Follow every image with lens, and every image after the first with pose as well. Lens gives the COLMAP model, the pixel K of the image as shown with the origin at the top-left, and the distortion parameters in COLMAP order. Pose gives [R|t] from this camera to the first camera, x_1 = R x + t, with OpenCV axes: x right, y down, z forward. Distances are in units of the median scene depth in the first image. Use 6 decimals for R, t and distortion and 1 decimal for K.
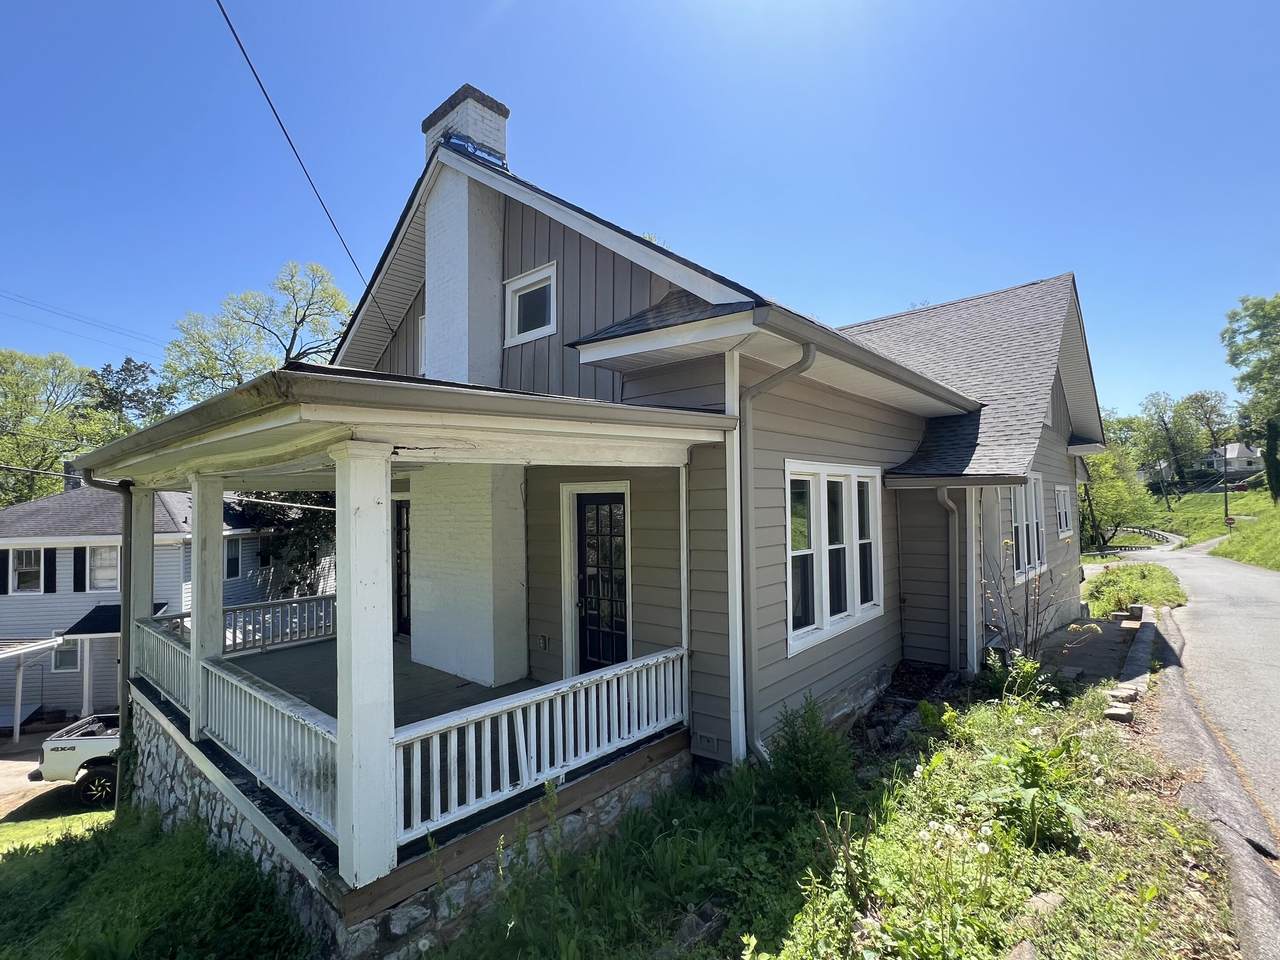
lens RADIAL K [[598.5, 0, 640.0], [0, 598.5, 480.0], [0, 0, 1]] dist [-0.001433, -0.000149]
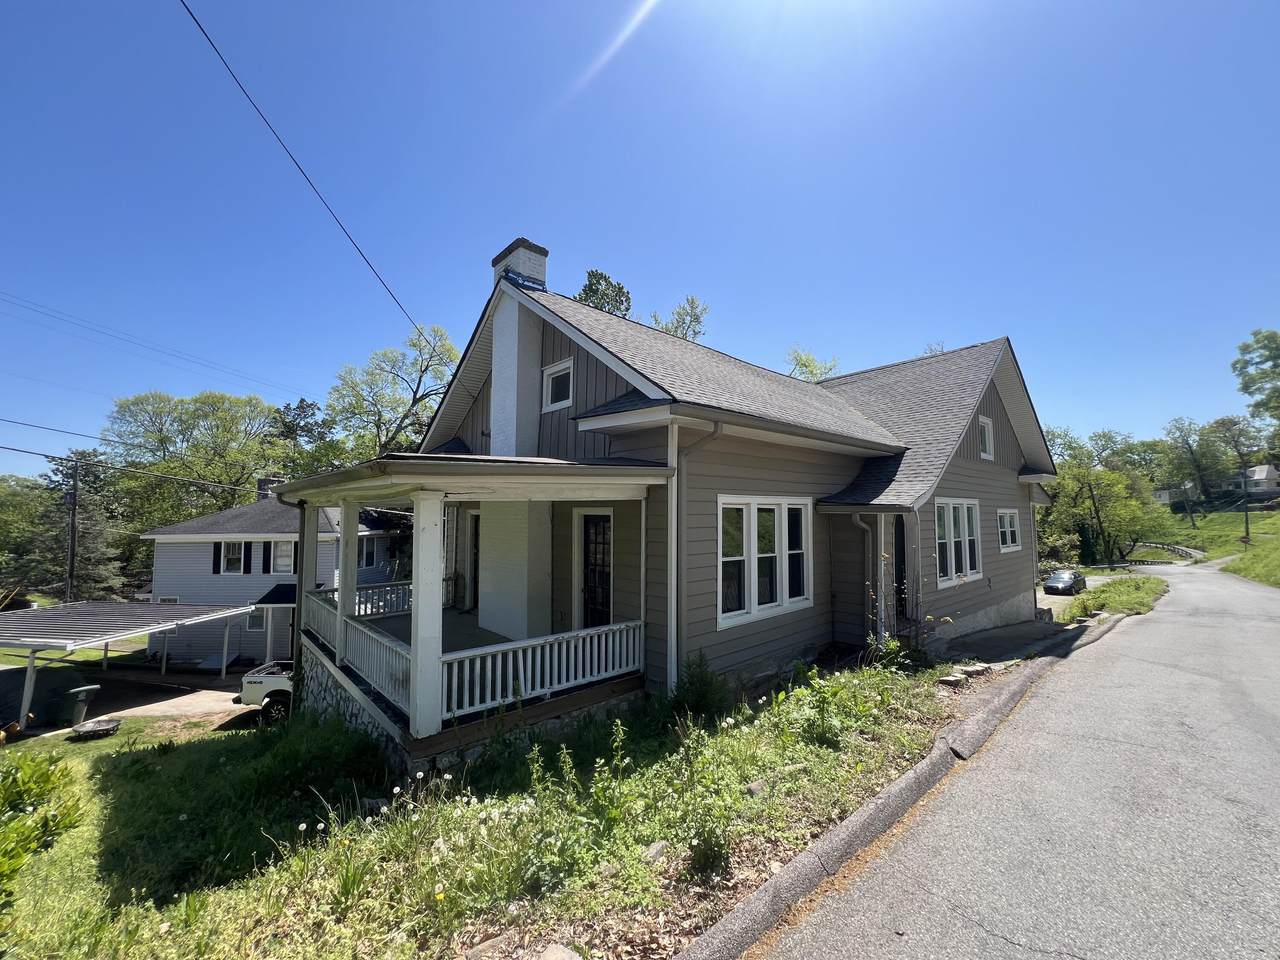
lens RADIAL K [[506.5, 0, 640.0], [0, 506.5, 480.0], [0, 0, 1]] dist [0.000223, 0.000048]
pose [[0.993317, 0.007965, -0.115139, 0.165085], [-0.010842, 0.999644, -0.024378, -0.031614], [0.114904, 0.025463, 0.993050, -0.210770]]
